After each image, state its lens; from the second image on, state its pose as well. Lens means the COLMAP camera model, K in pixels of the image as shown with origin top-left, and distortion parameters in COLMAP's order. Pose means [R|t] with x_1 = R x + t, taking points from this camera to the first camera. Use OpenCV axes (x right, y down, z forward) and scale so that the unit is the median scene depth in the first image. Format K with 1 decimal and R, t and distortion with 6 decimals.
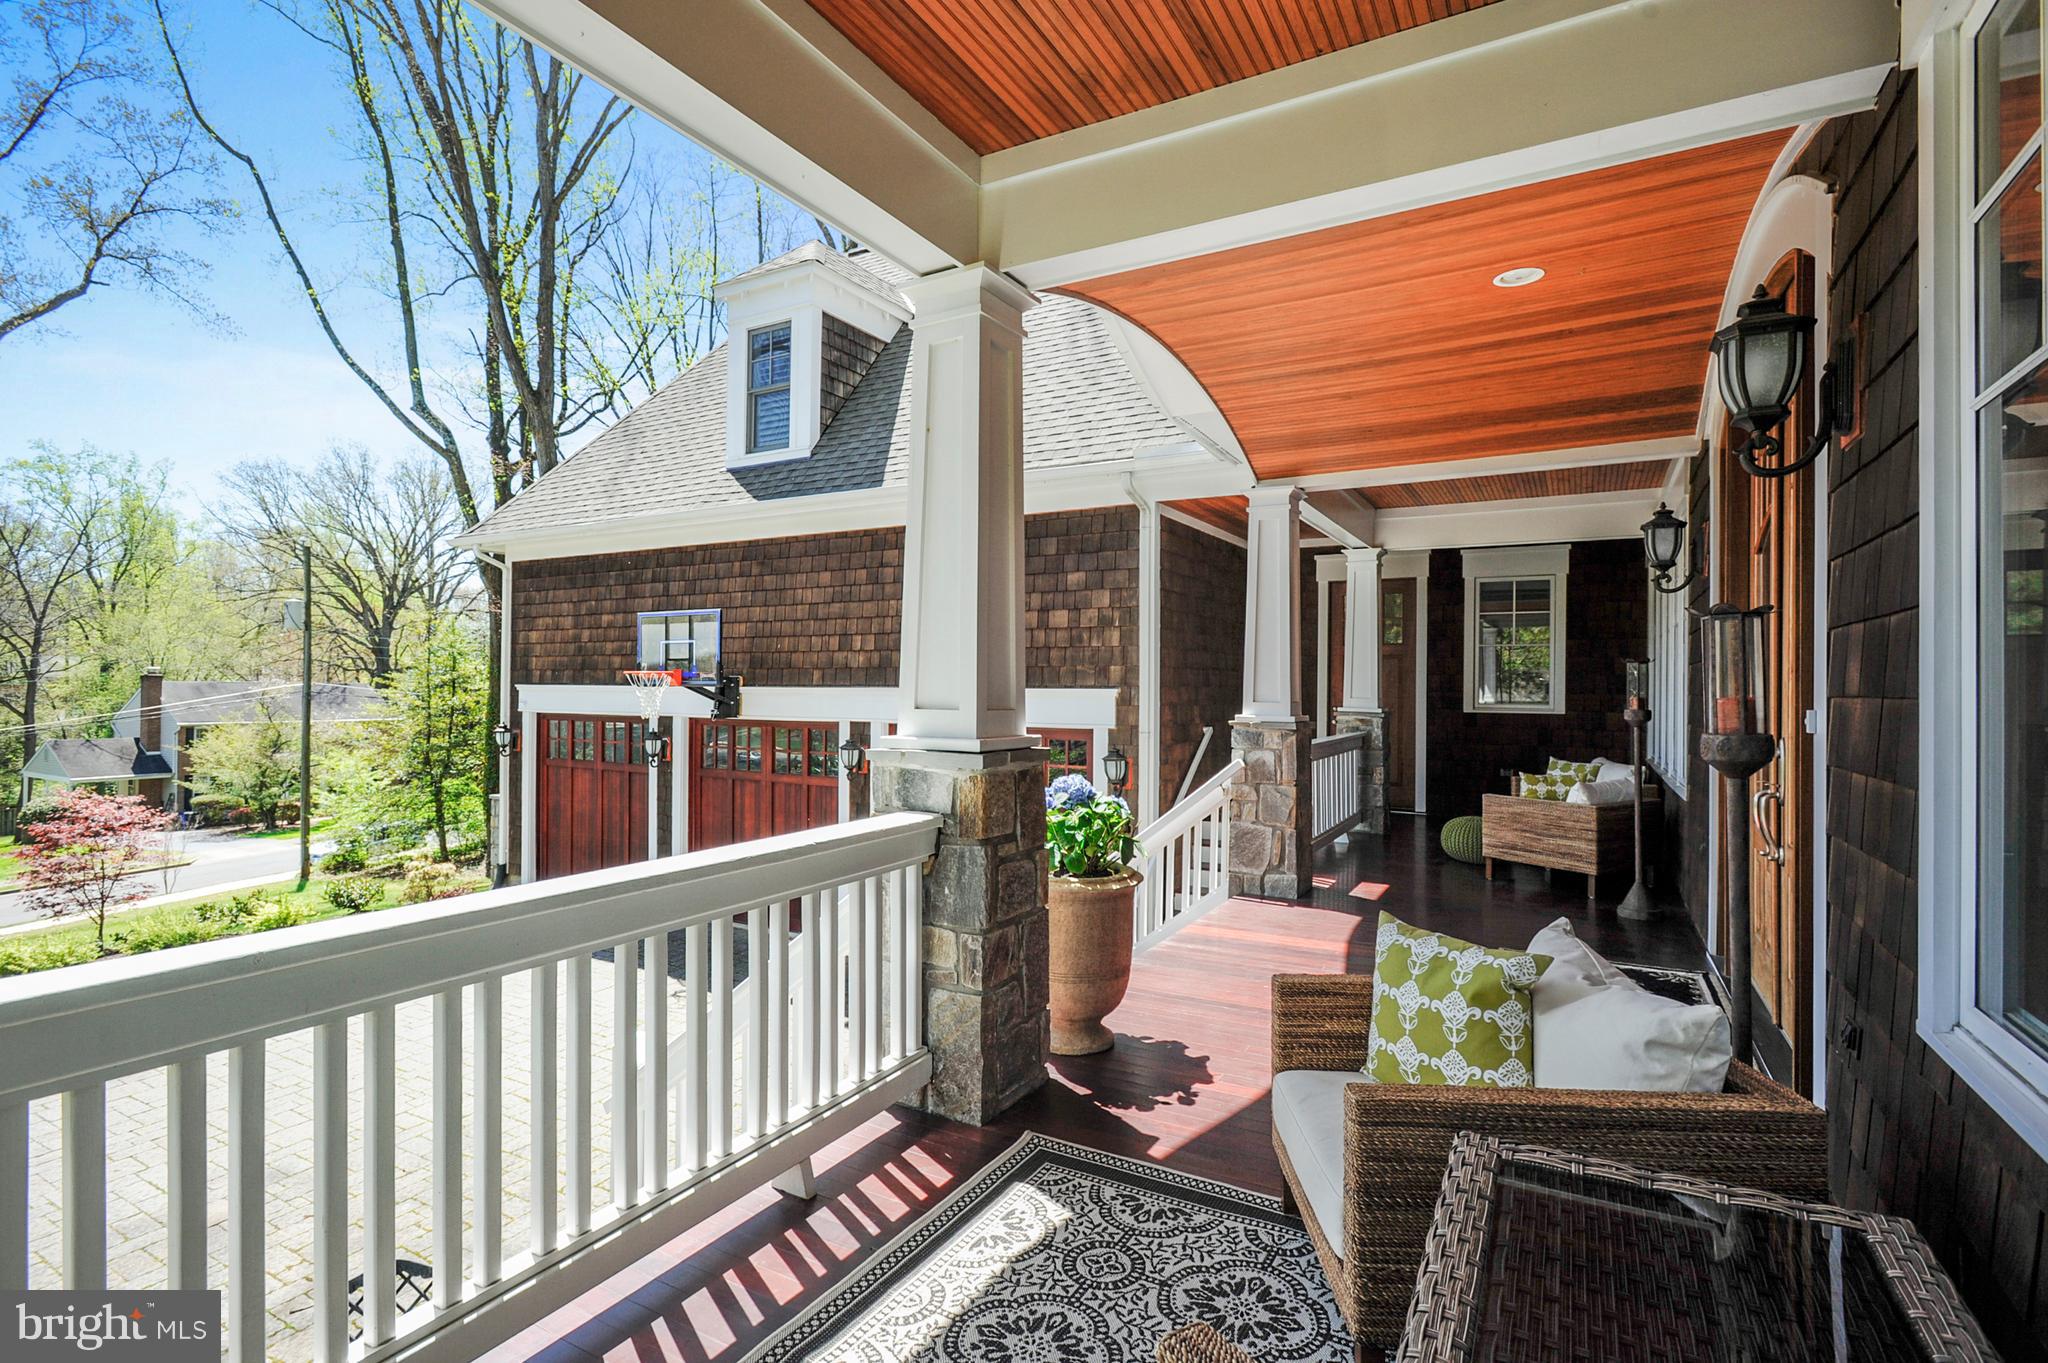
lens RADIAL K [[988.6, 0, 1103.9], [0, 988.6, 691.8], [0, 0, 1]] dist [-0.057854, 0.012997]
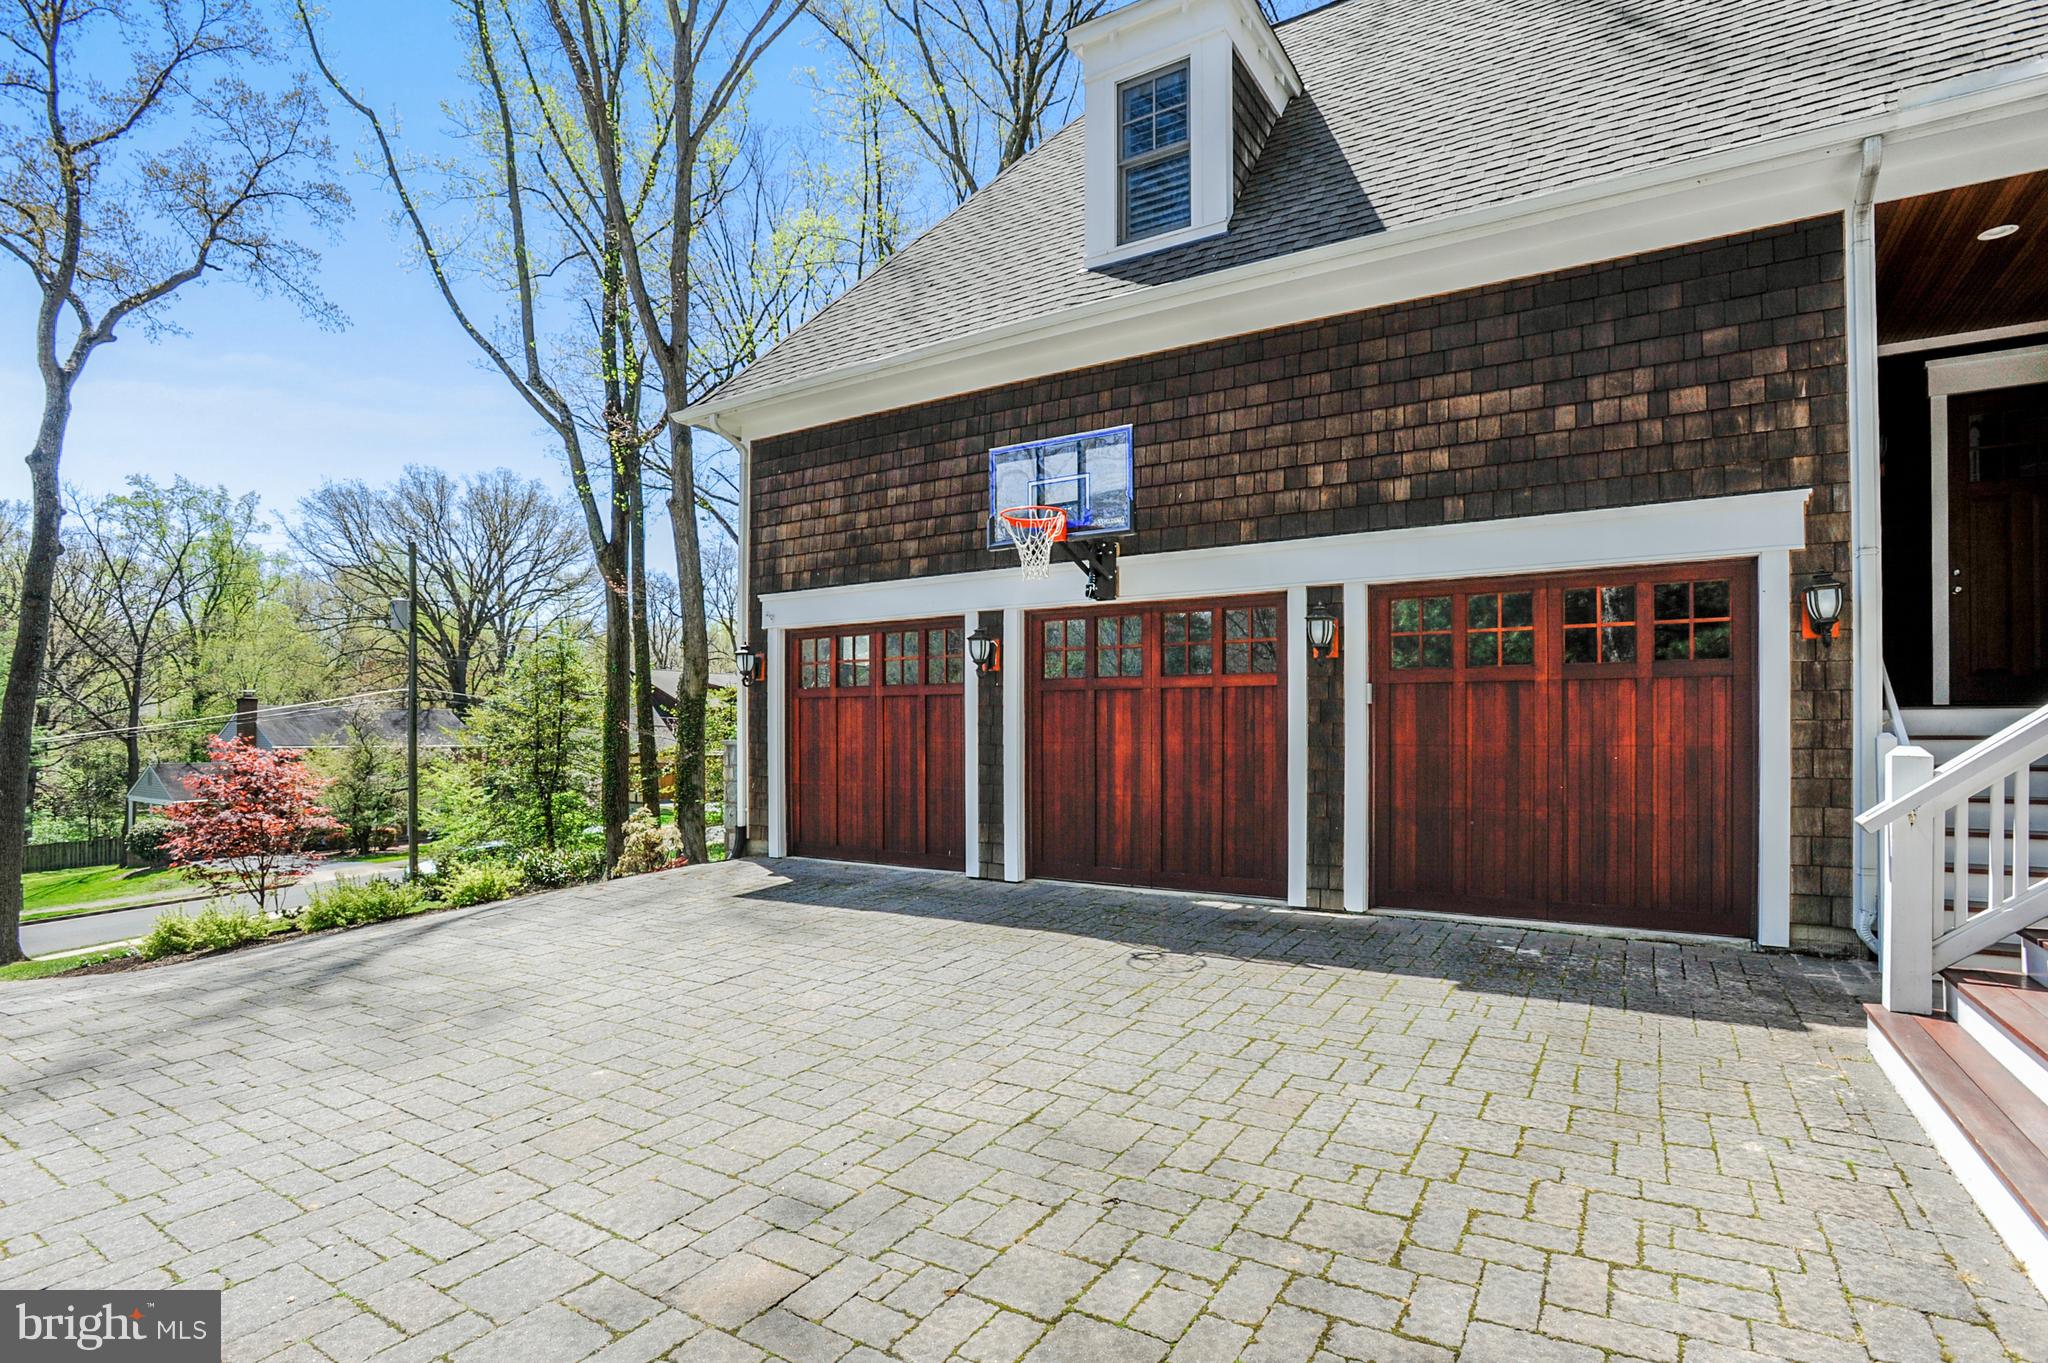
lens RADIAL K [[988.6, 0, 1033.4], [0, 988.6, 722.6], [0, 0, 1]] dist [-0.057854, 0.012997]
pose [[0.996553, -0.009810, -0.082371, -0.186375], [0.007753, 0.999651, -0.025257, 0.067447], [0.082590, 0.024532, 0.996282, 0.135169]]
